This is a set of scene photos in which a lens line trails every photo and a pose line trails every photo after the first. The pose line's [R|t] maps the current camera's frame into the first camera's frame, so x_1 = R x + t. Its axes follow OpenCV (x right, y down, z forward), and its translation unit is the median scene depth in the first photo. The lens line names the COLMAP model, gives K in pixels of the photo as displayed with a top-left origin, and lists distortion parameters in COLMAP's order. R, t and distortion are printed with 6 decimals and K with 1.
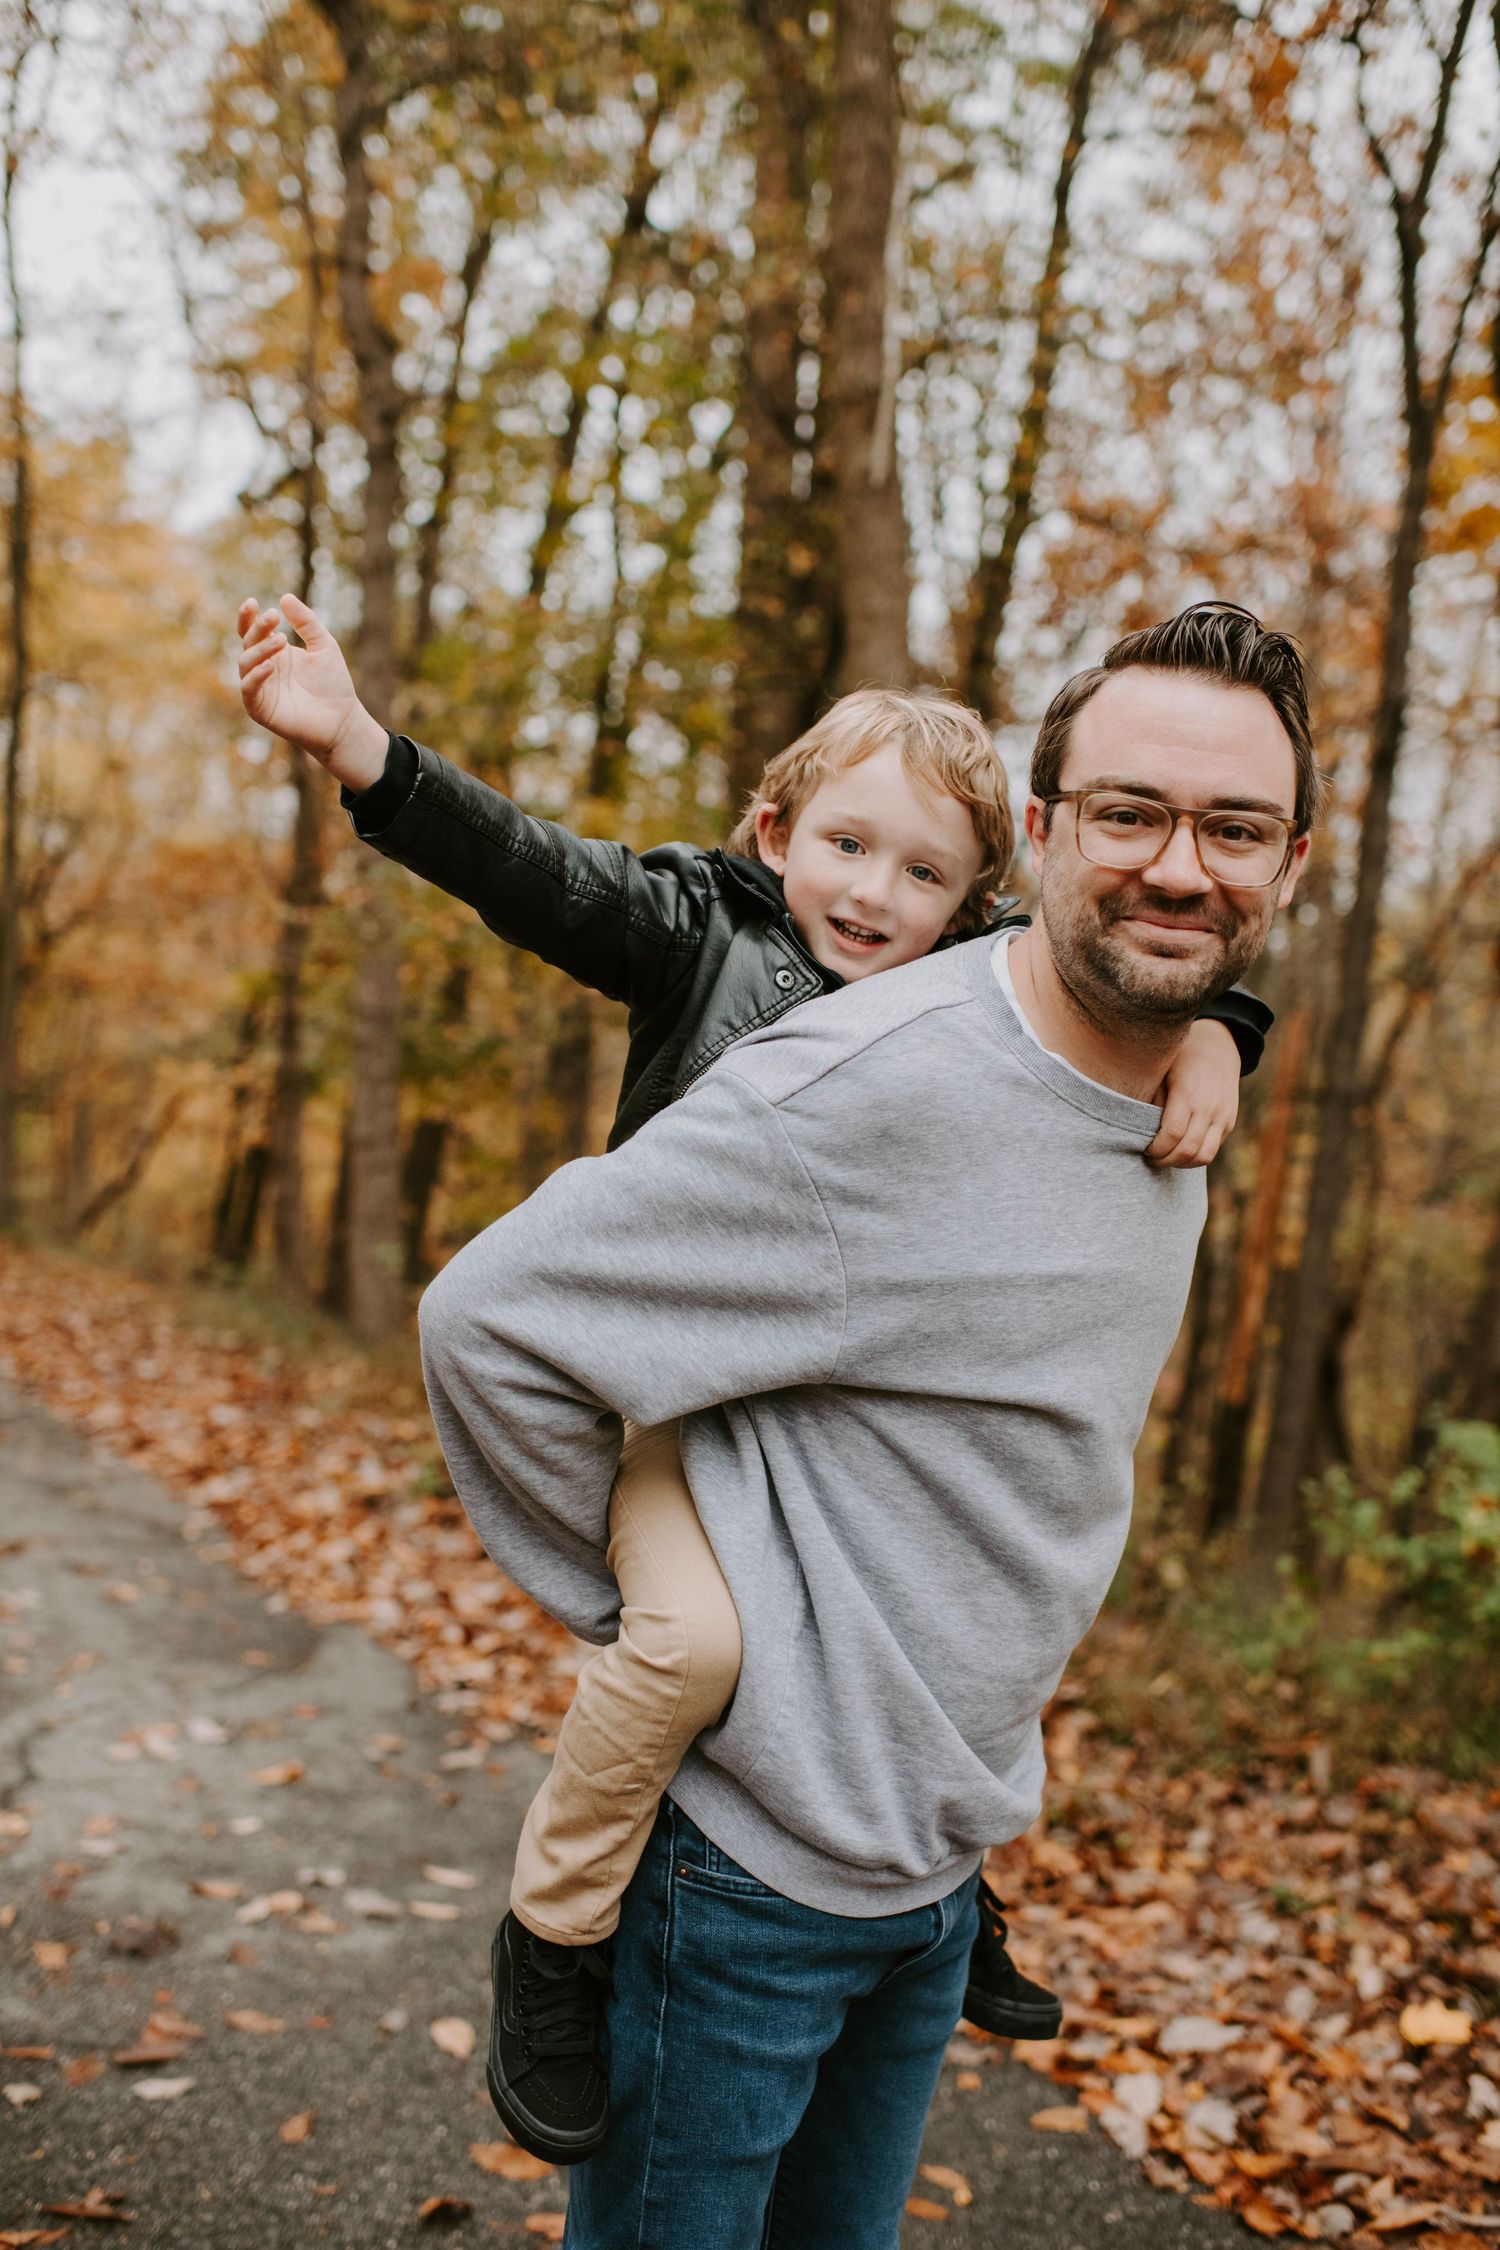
lens RADIAL K [[2293.4, 0, 750.0], [0, 2293.4, 1125.0], [0, 0, 1]] dist [-0.090863, 0.112221]
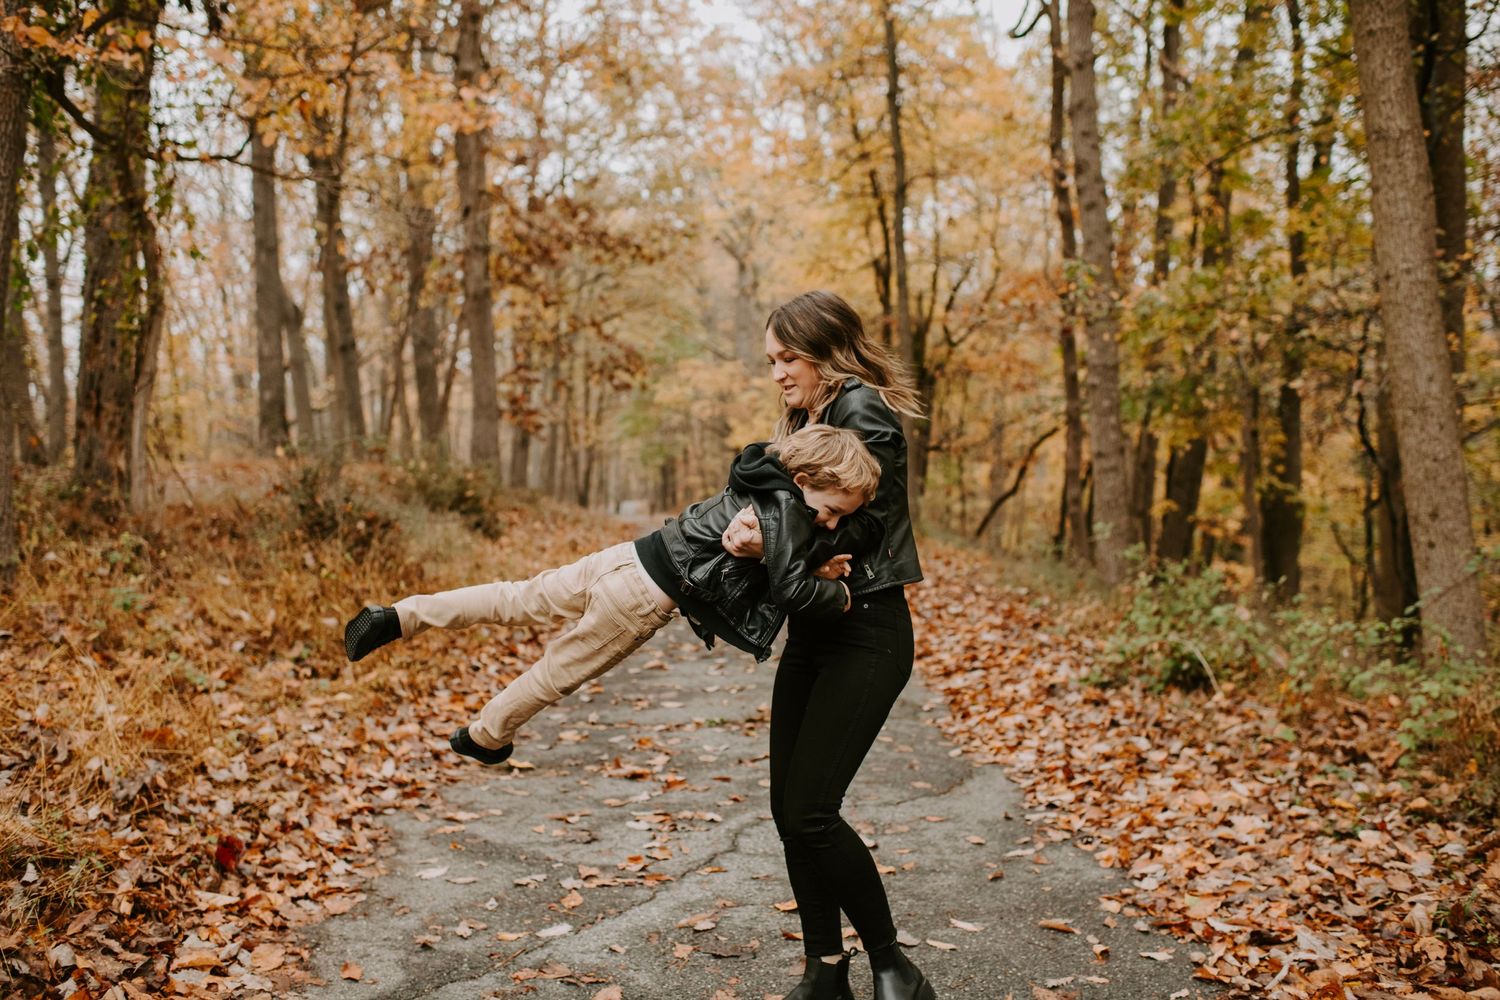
lens RADIAL K [[1528.9, 0, 750.0], [0, 1528.9, 500.0], [0, 0, 1]] dist [-0.090863, 0.112221]
pose [[0.891122, -0.049434, -0.451064, 0.127029], [0.061167, 0.998062, 0.011459, 0.022227], [0.449623, -0.037802, 0.892418, 0.041981]]
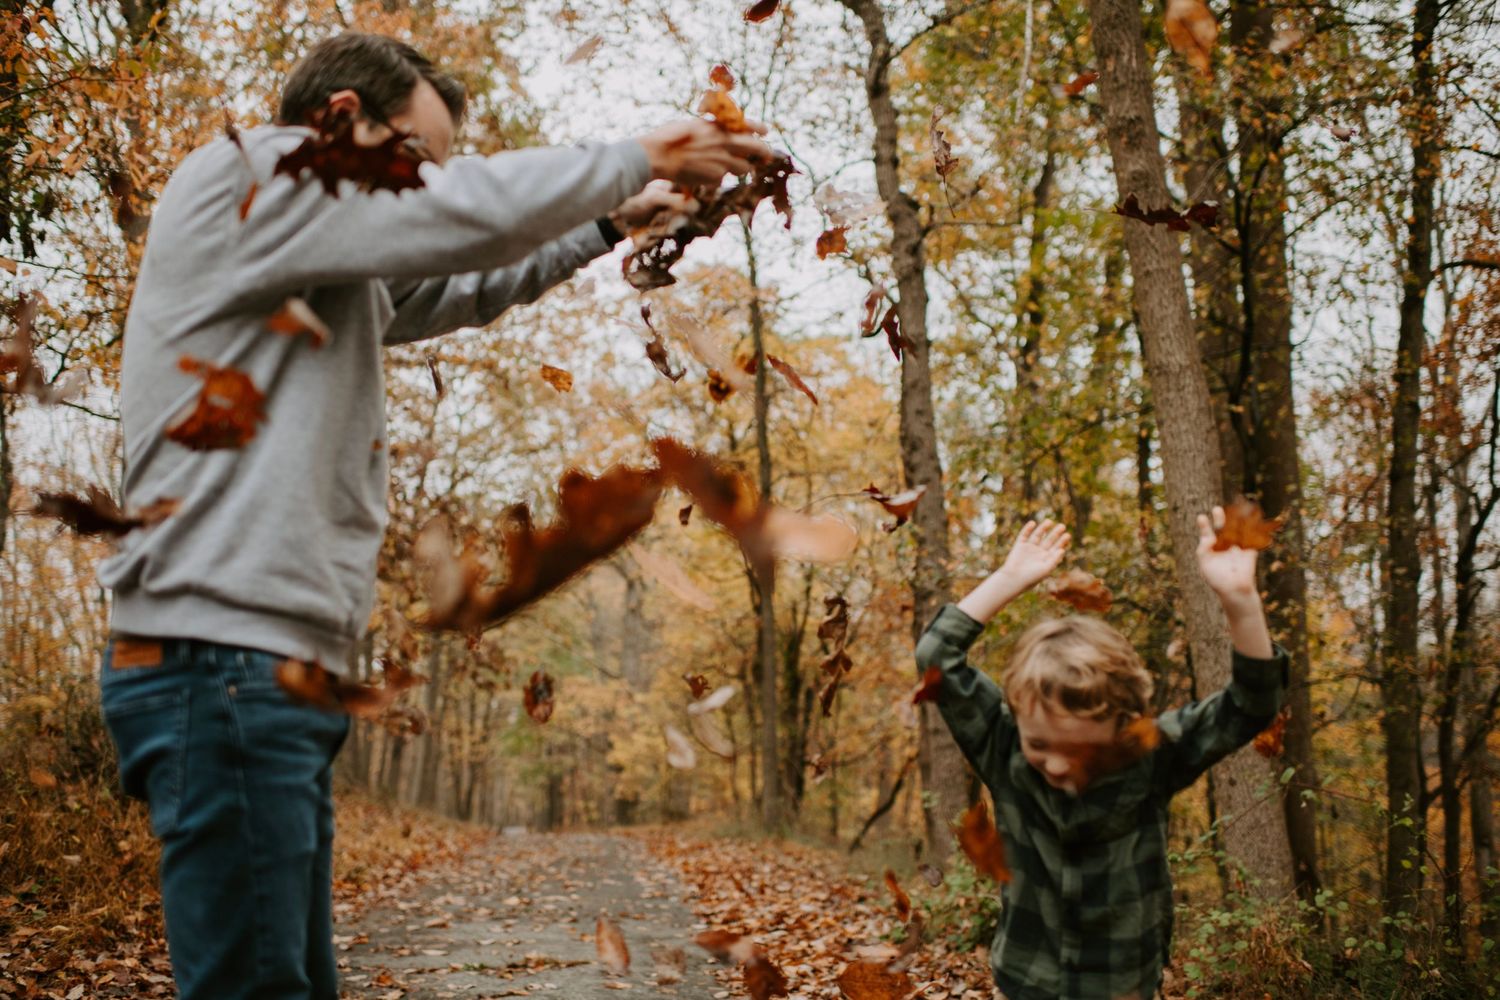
lens RADIAL K [[1528.9, 0, 750.0], [0, 1528.9, 500.0], [0, 0, 1]] dist [-0.090863, 0.112221]
pose [[0.917982, -0.122592, -0.377200, 0.181466], [0.046863, 0.977896, -0.203772, 0.098977], [0.393843, 0.169383, 0.903436, 0.116198]]
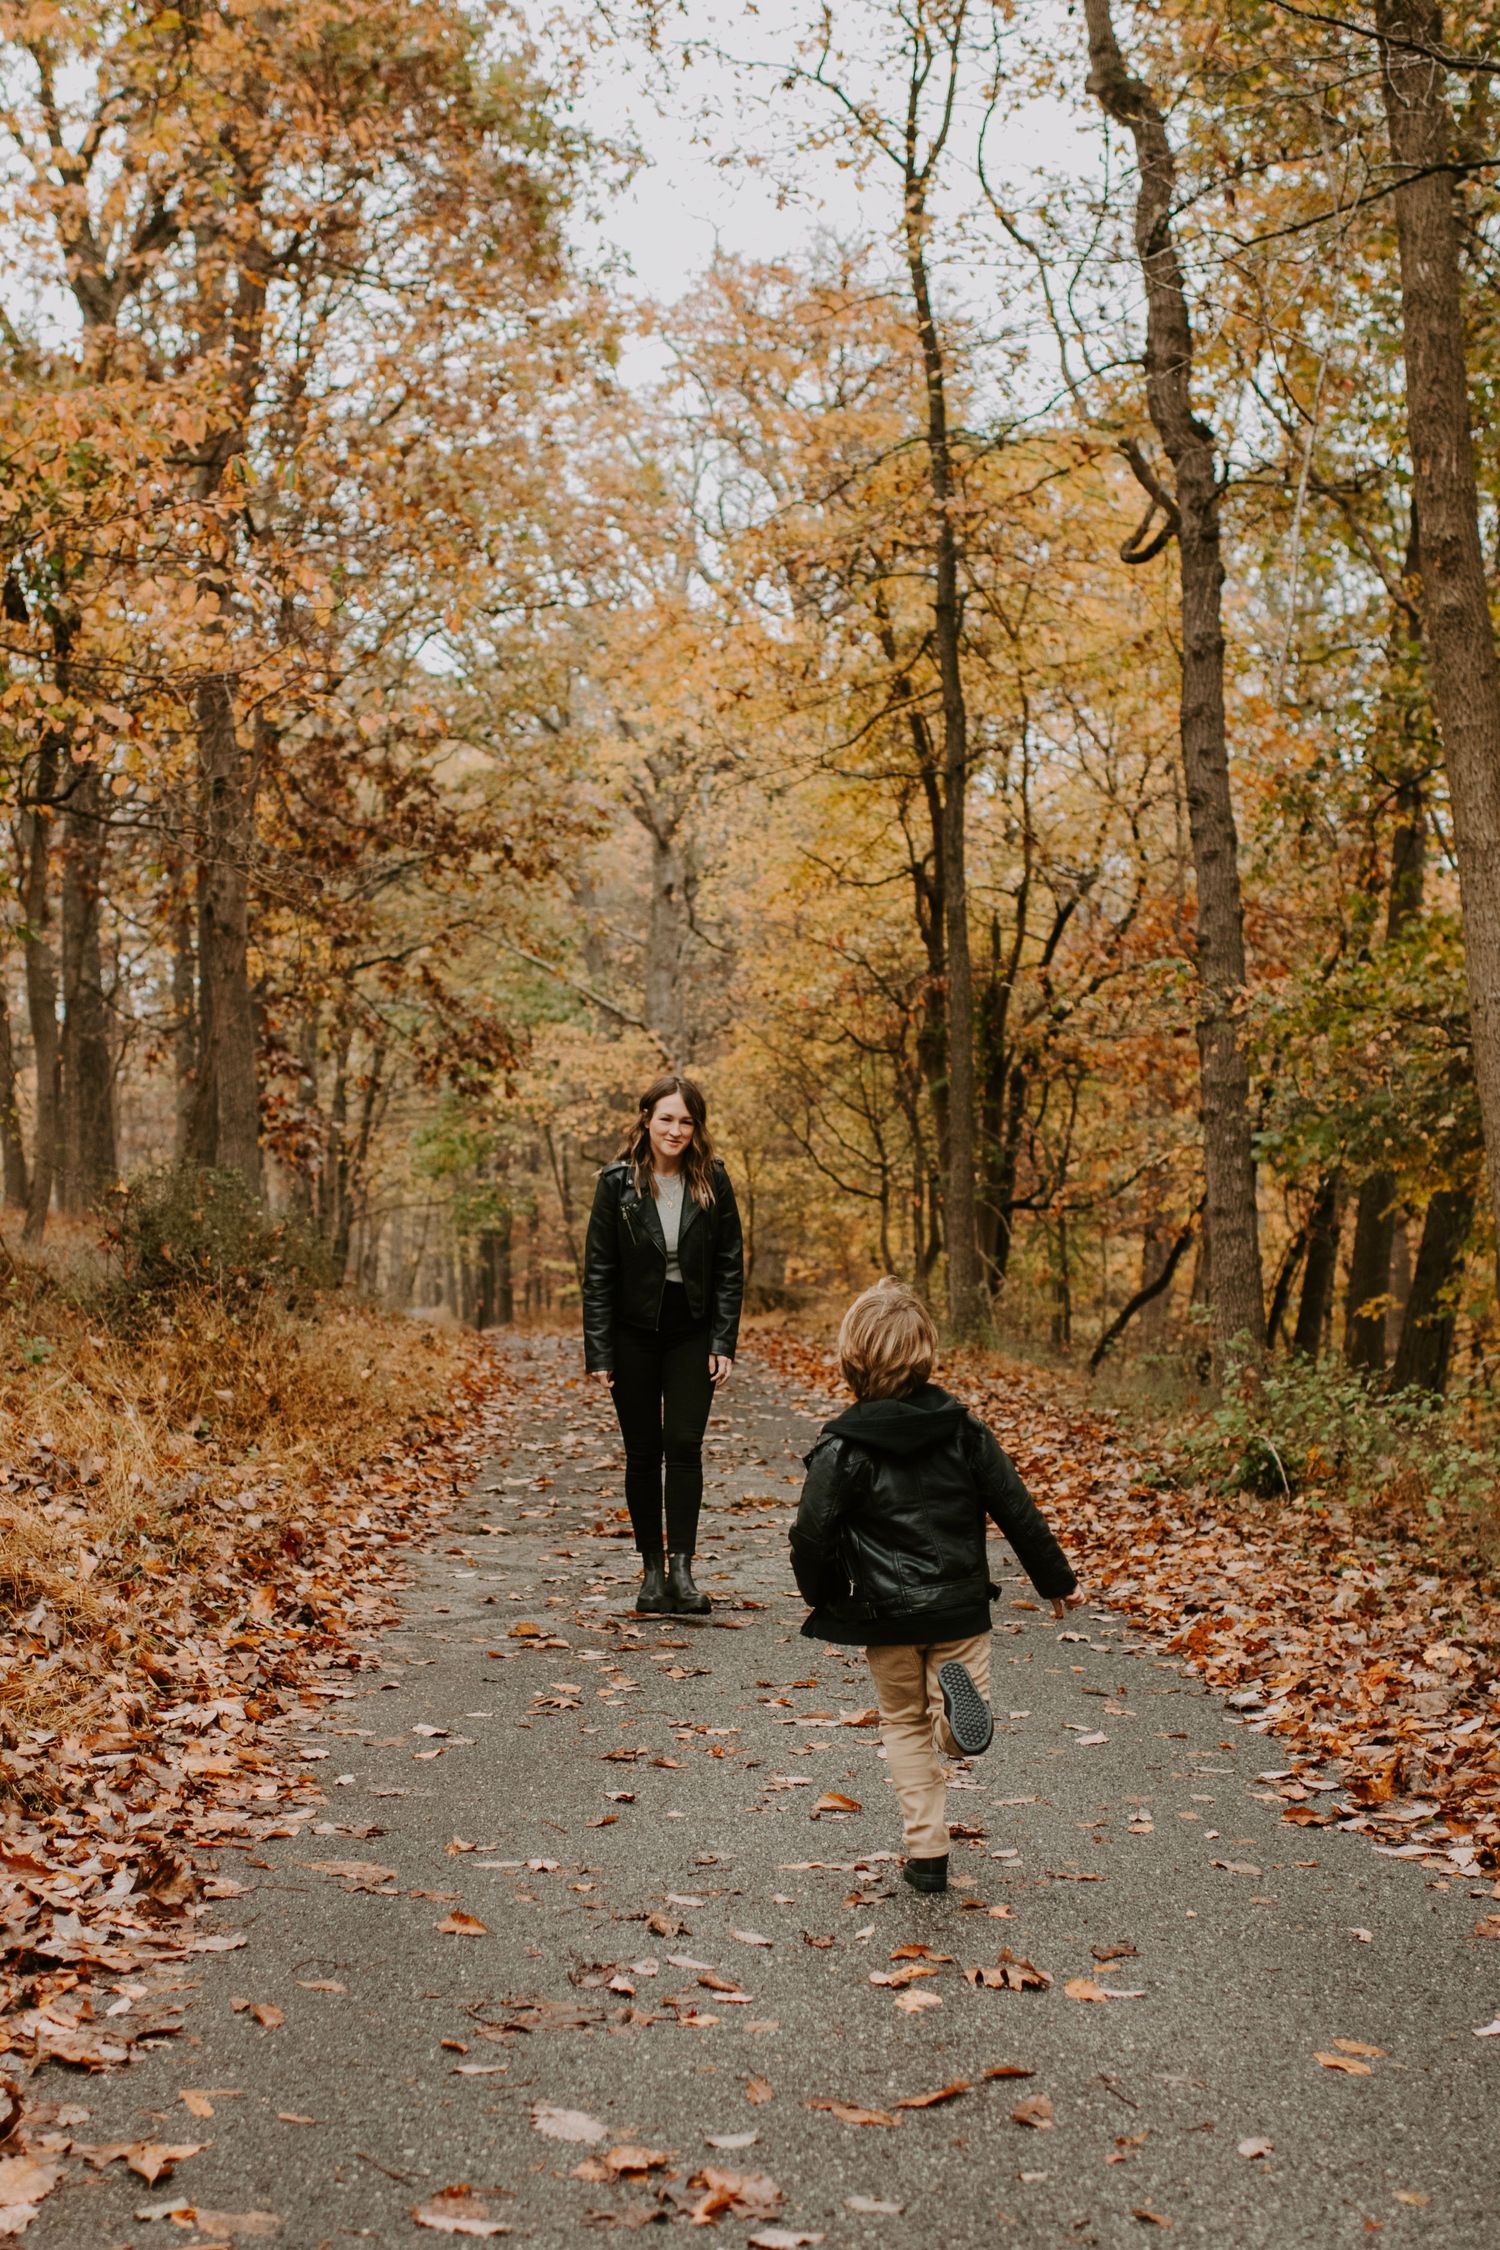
lens RADIAL K [[3508.3, 0, 631.1], [0, 3508.3, 1136.7], [0, 0, 1]] dist [-0.018058, -0.127759]
pose [[0.890439, -0.058608, -0.451314, 0.545428], [0.044624, 0.998138, -0.041576, 0.050062], [0.452910, 0.016882, 0.891396, -0.920270]]
